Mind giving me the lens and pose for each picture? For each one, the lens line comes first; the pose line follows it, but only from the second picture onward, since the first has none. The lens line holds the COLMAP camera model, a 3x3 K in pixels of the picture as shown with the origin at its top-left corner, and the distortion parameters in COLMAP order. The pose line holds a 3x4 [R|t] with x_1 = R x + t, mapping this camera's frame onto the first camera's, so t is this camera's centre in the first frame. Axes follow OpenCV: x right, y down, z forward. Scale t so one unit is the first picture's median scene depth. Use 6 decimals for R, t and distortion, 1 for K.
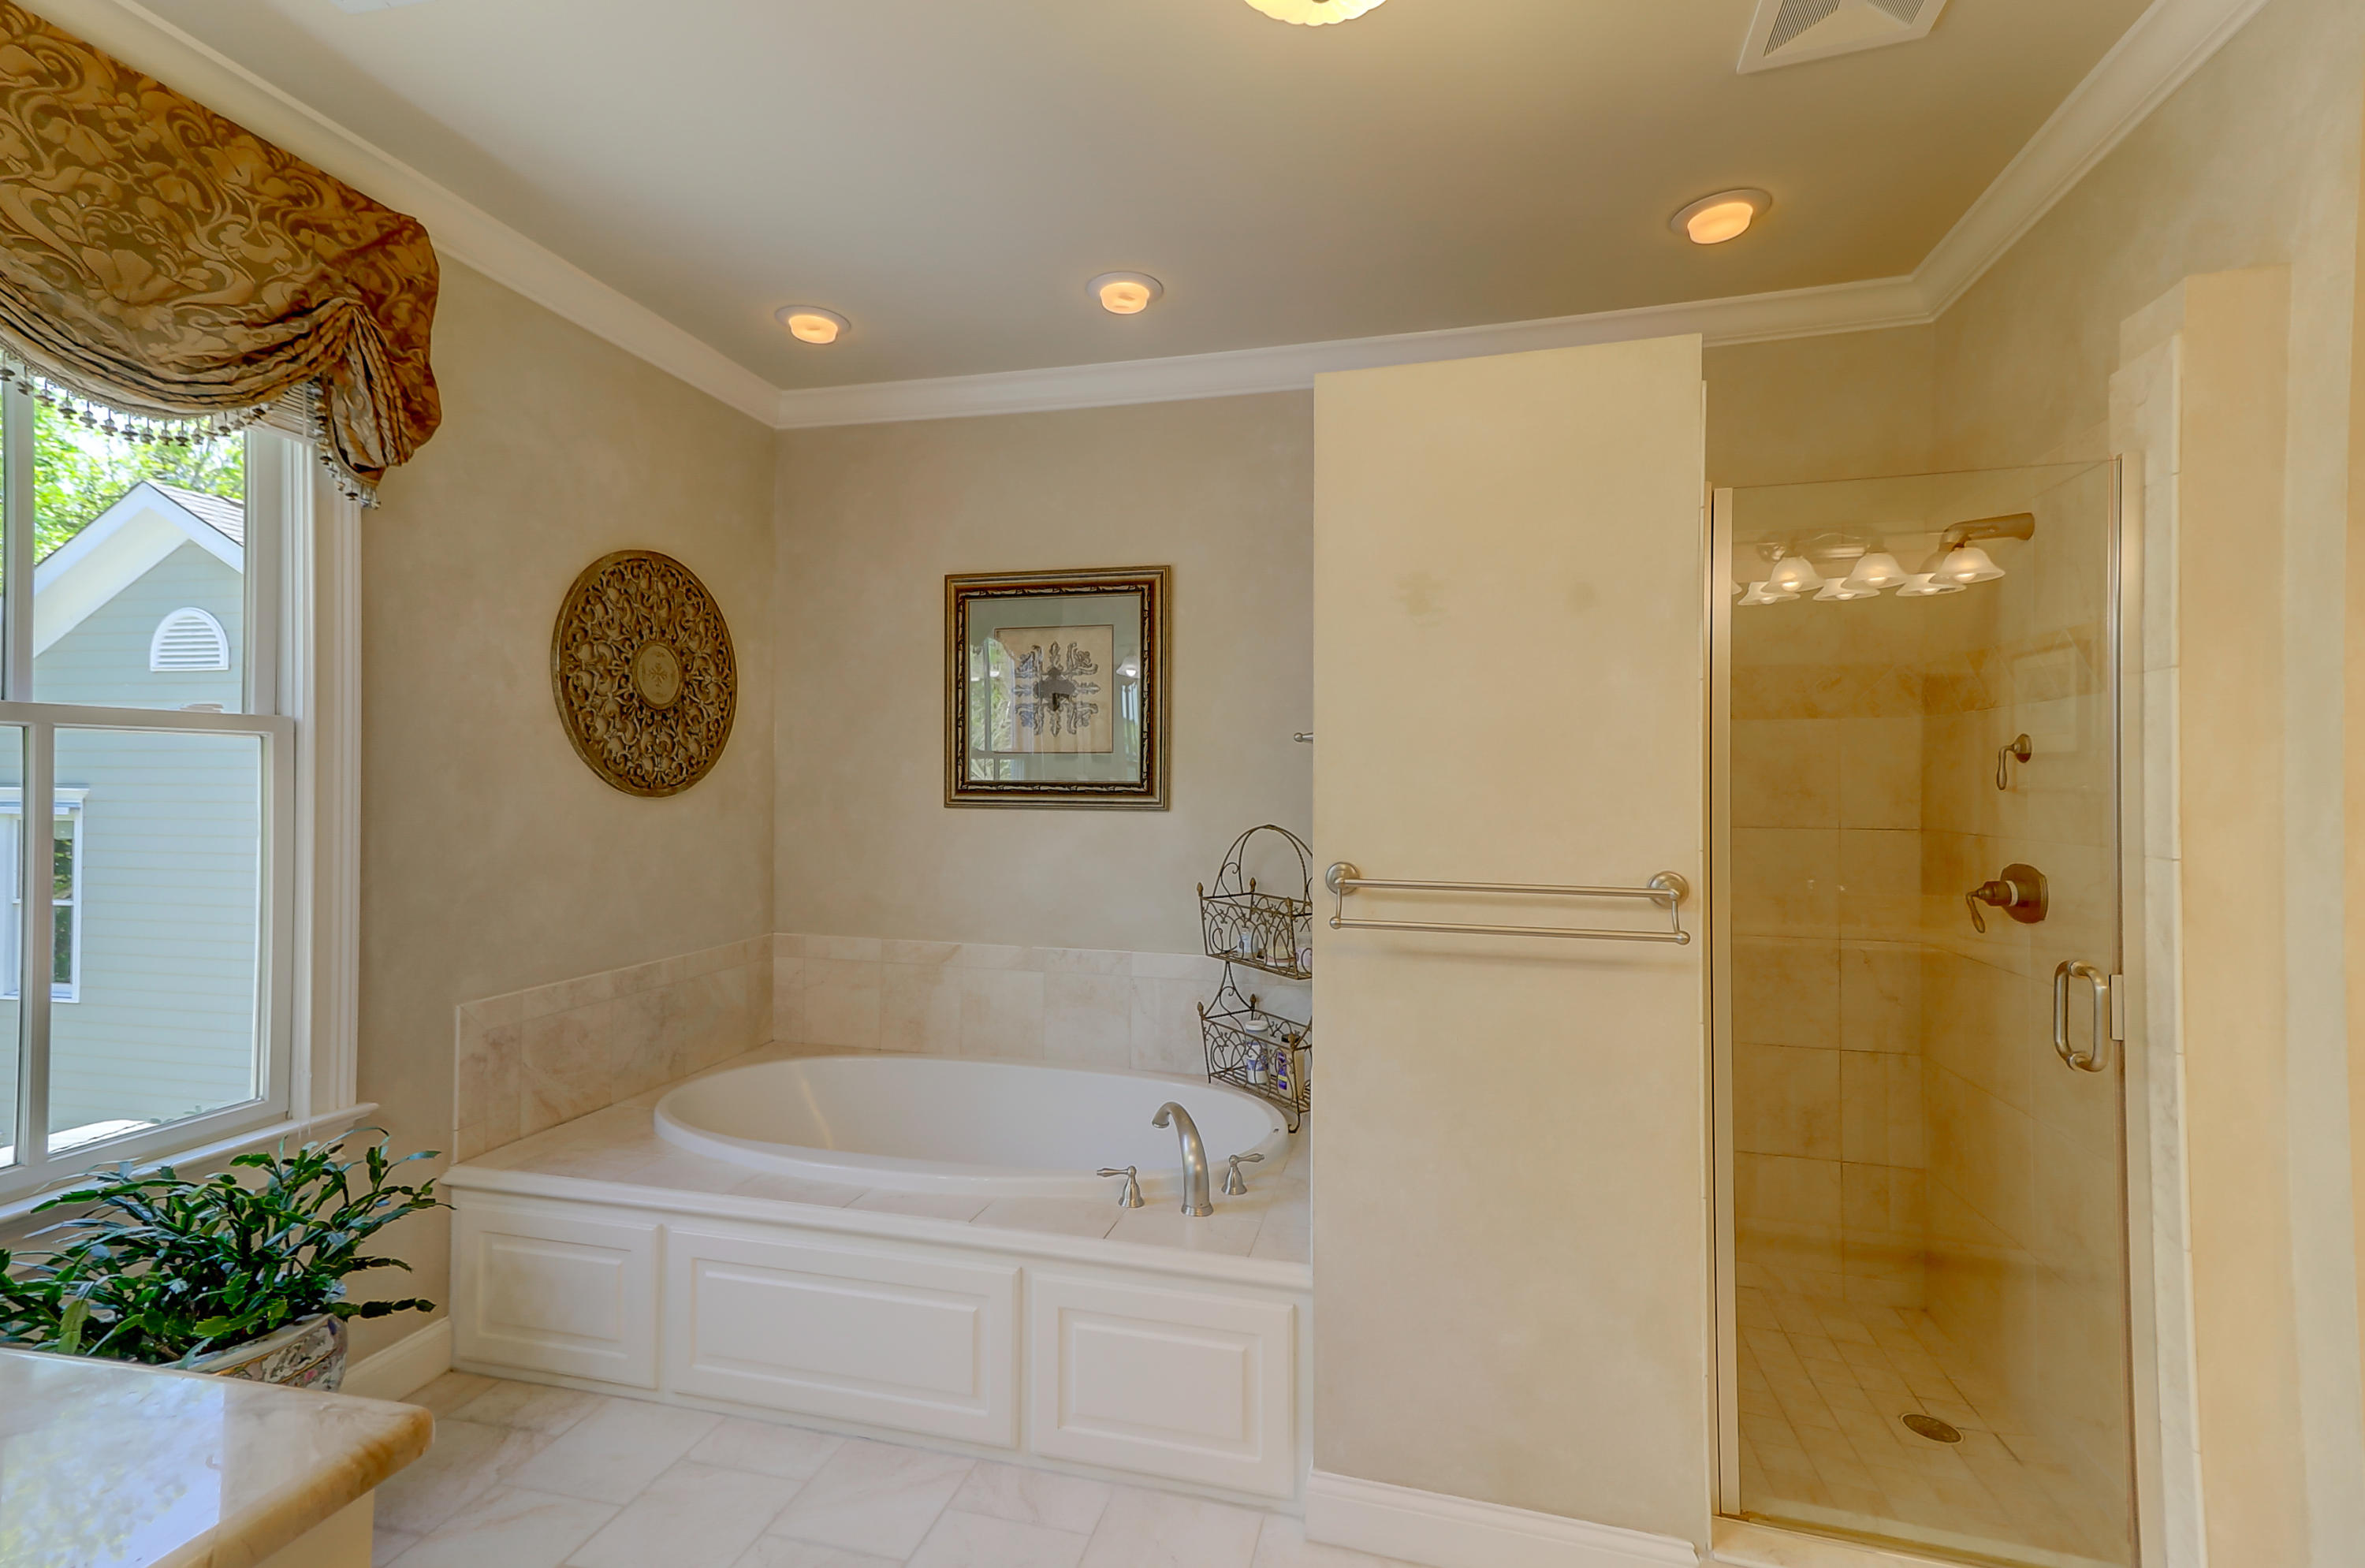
lens RADIAL K [[1061.1, 0, 1175.6], [0, 1061.1, 774.9], [0, 0, 1]] dist [0.037876, 0.001238]
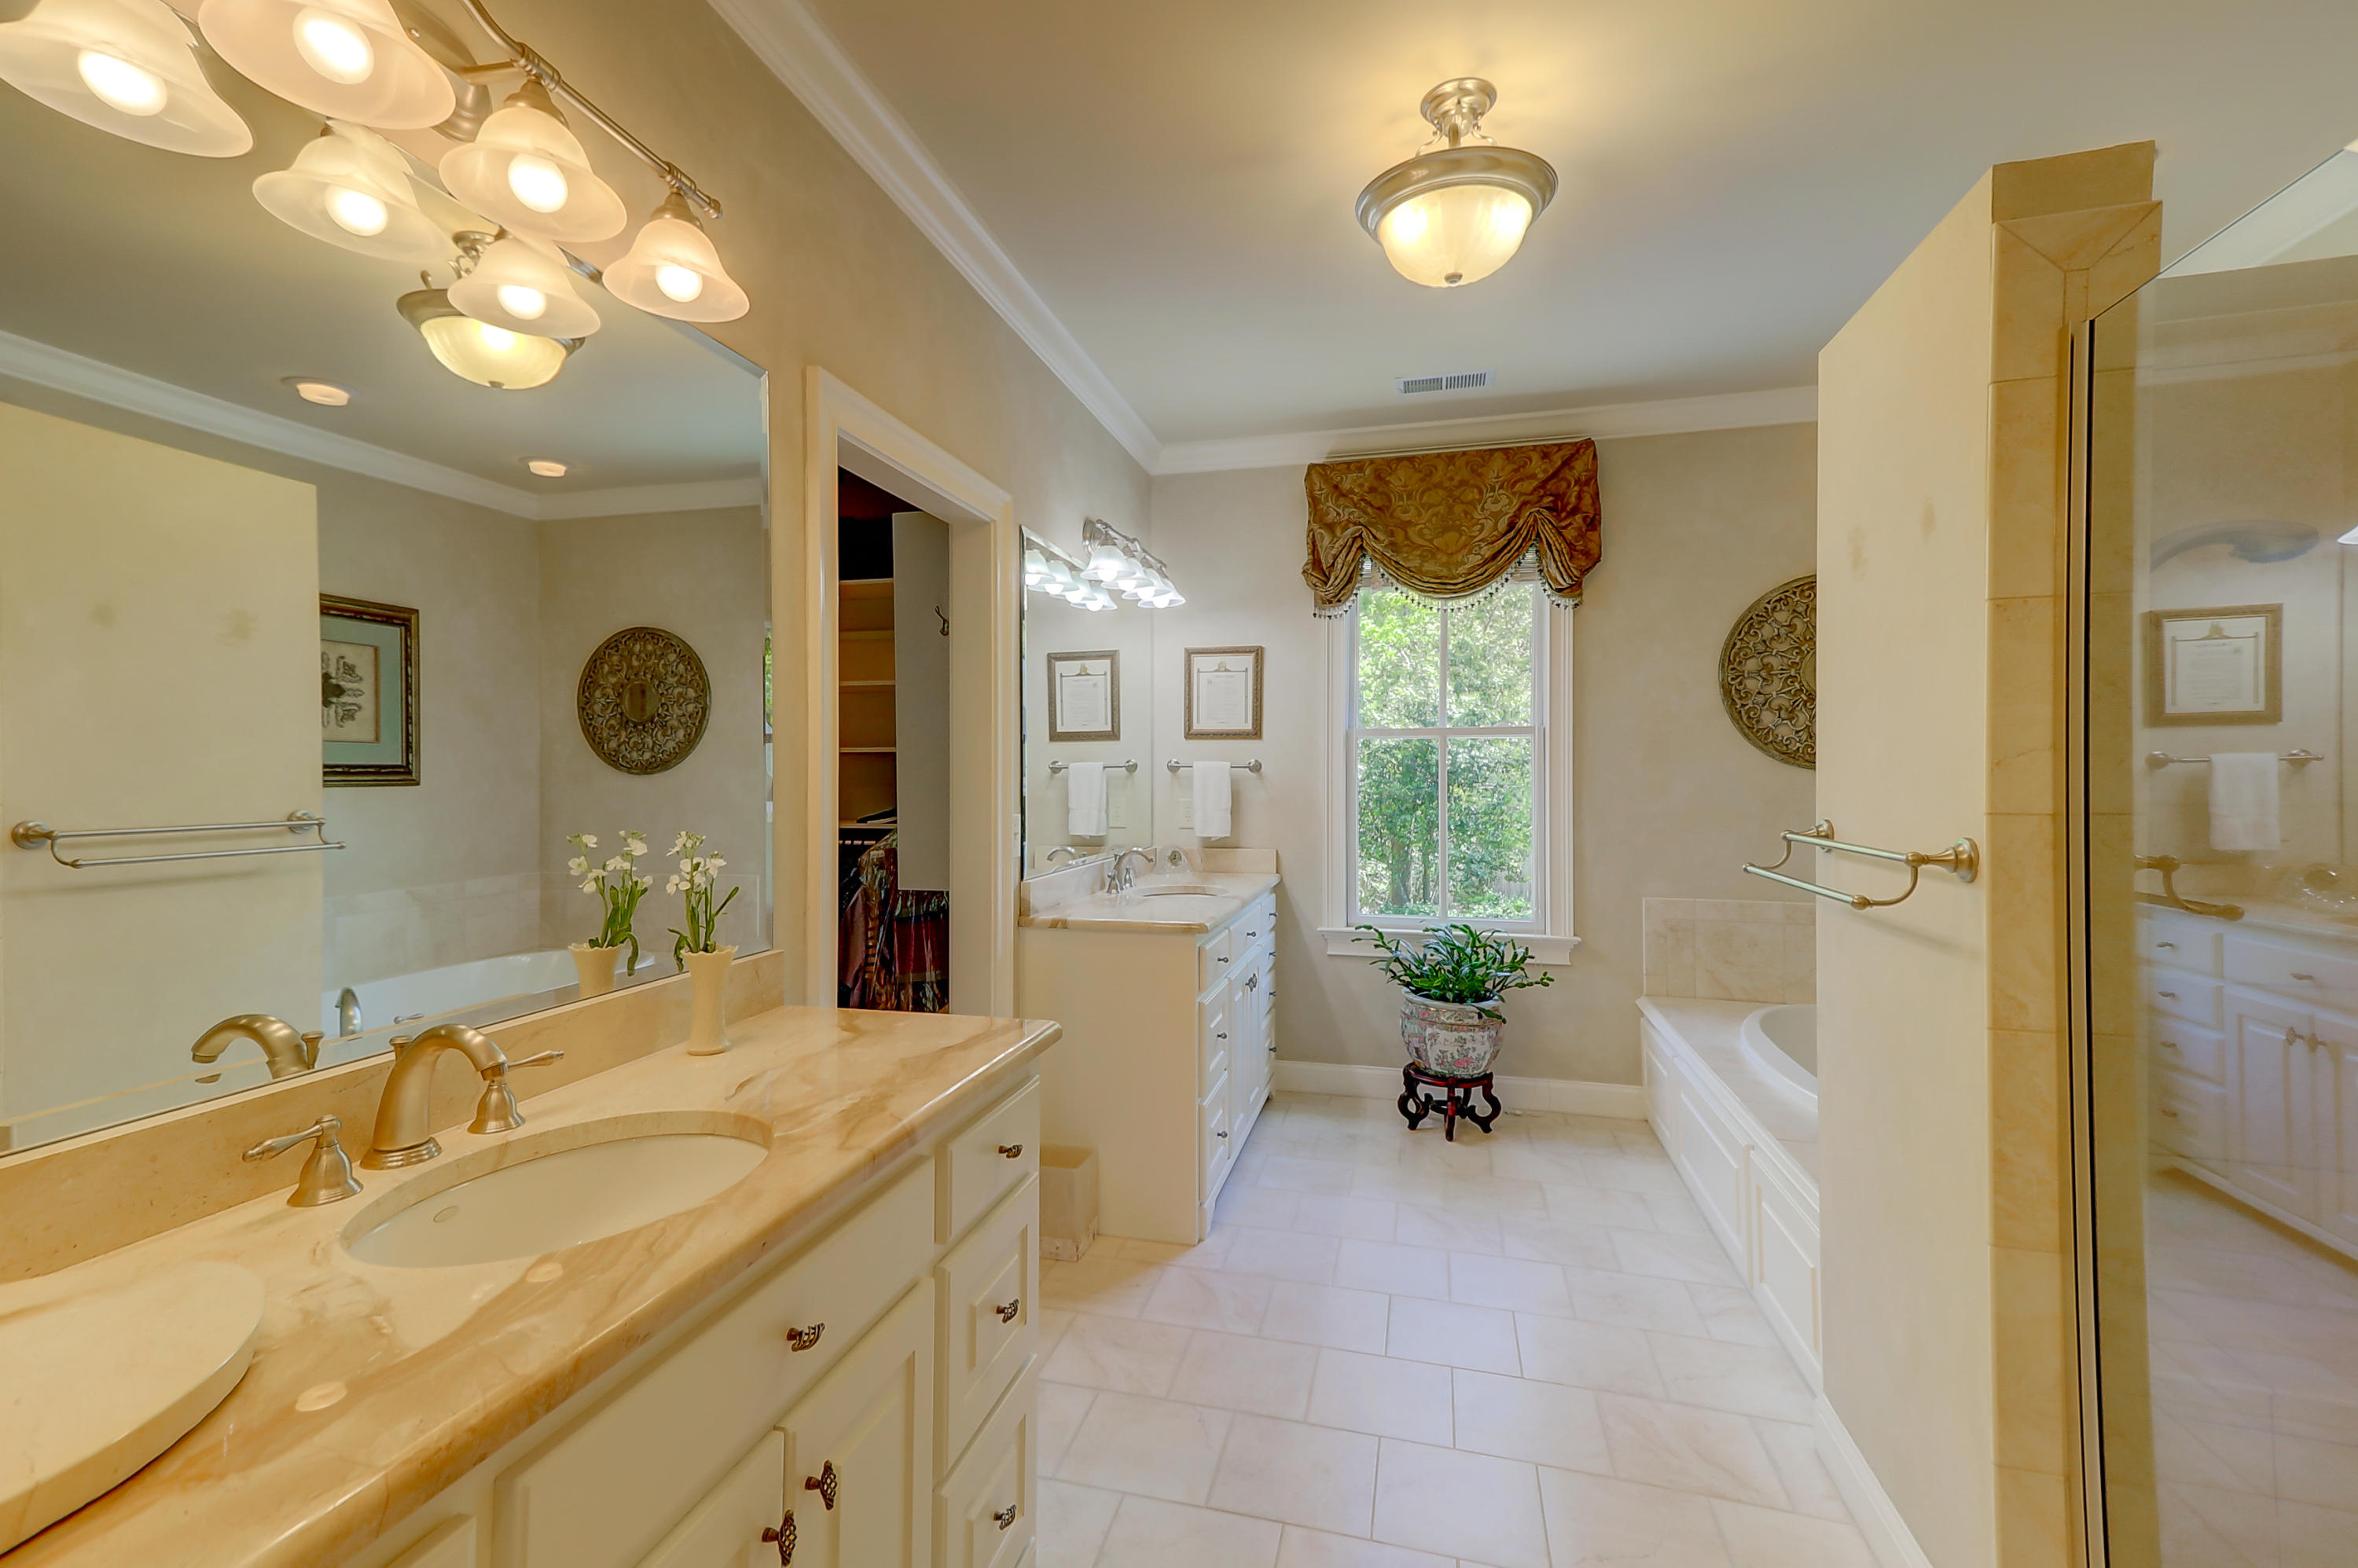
lens RADIAL K [[1058.0, 0, 1169.8], [0, 1058.0, 777.1], [0, 0, 1]] dist [0.037876, 0.001238]
pose [[-0.013516, 0.000305, -0.999909, 1.170119], [0.008651, 0.999963, 0.000188, 0.032912], [0.999871, -0.008648, -0.013518, 0.391978]]
